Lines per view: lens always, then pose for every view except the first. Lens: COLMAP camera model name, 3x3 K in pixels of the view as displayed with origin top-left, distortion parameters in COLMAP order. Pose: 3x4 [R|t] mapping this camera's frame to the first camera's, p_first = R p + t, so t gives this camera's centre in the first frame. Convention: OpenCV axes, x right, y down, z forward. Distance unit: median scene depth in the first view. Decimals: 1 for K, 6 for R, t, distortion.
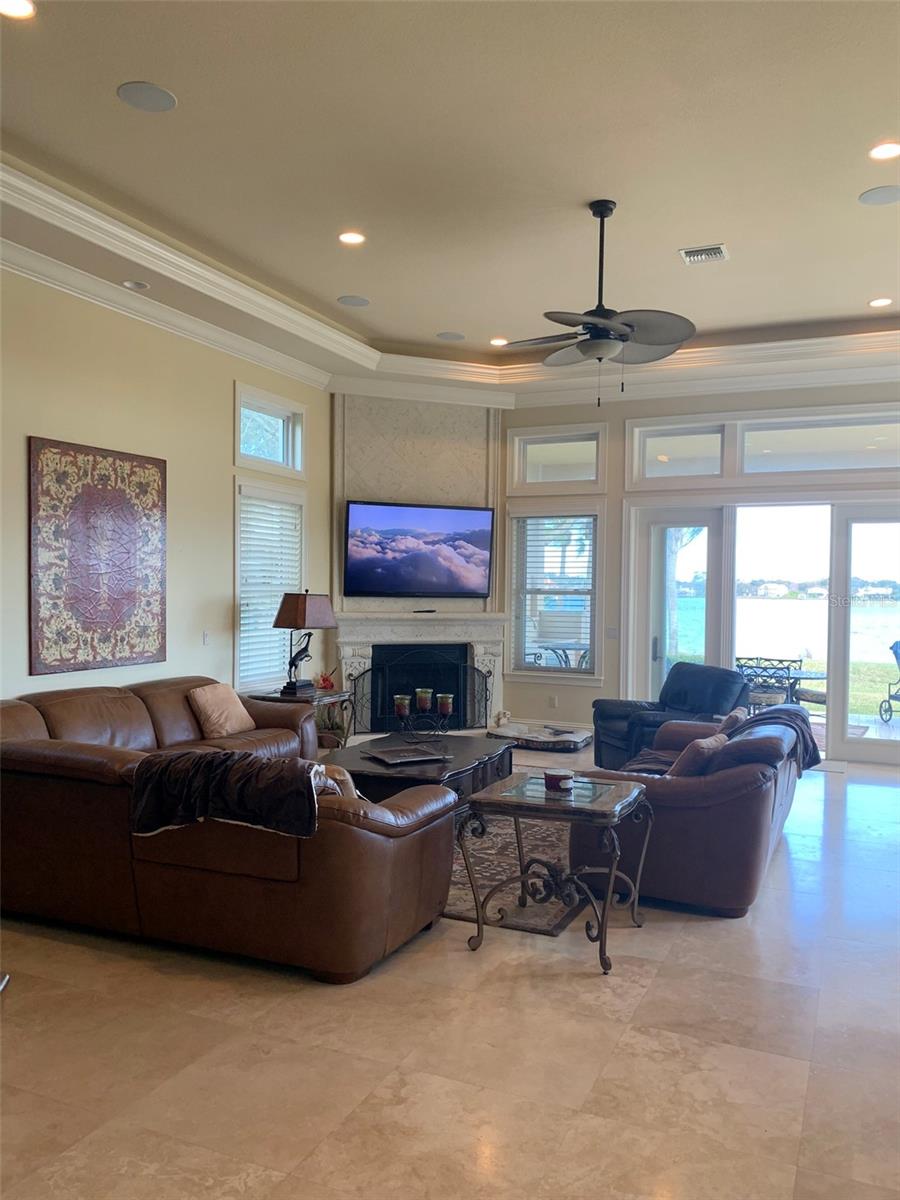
lens RADIAL K [[898.9, 0, 450.0], [0, 898.9, 600.9], [0, 0, 1]] dist [-0.003092, -0.022150]
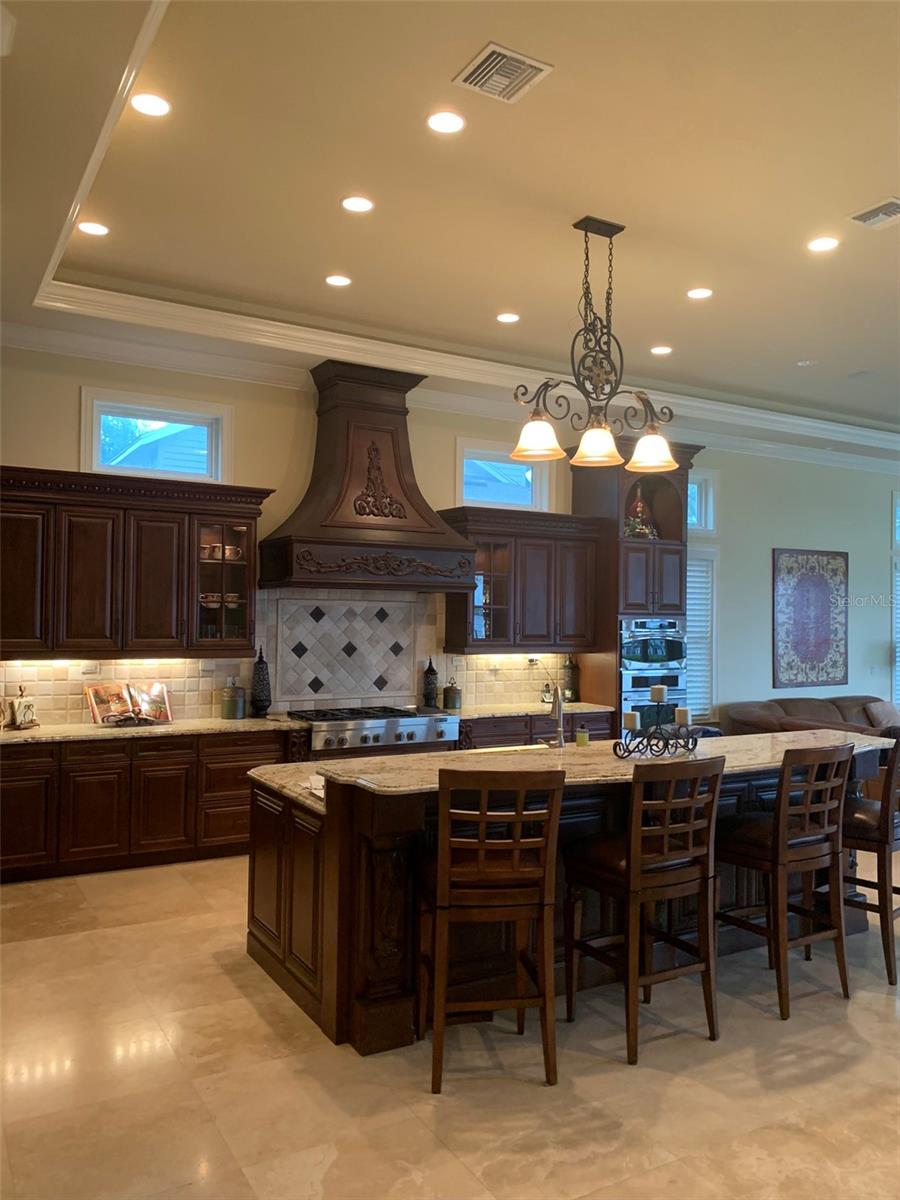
lens RADIAL K [[898.9, 0, 450.9], [0, 898.9, 607.1], [0, 0, 1]] dist [-0.003092, -0.022150]
pose [[0.808089, -0.011898, -0.588940, 0.037587], [-0.007814, 0.999492, -0.030914, -0.011719], [0.589008, 0.029583, 0.807585, -0.661589]]
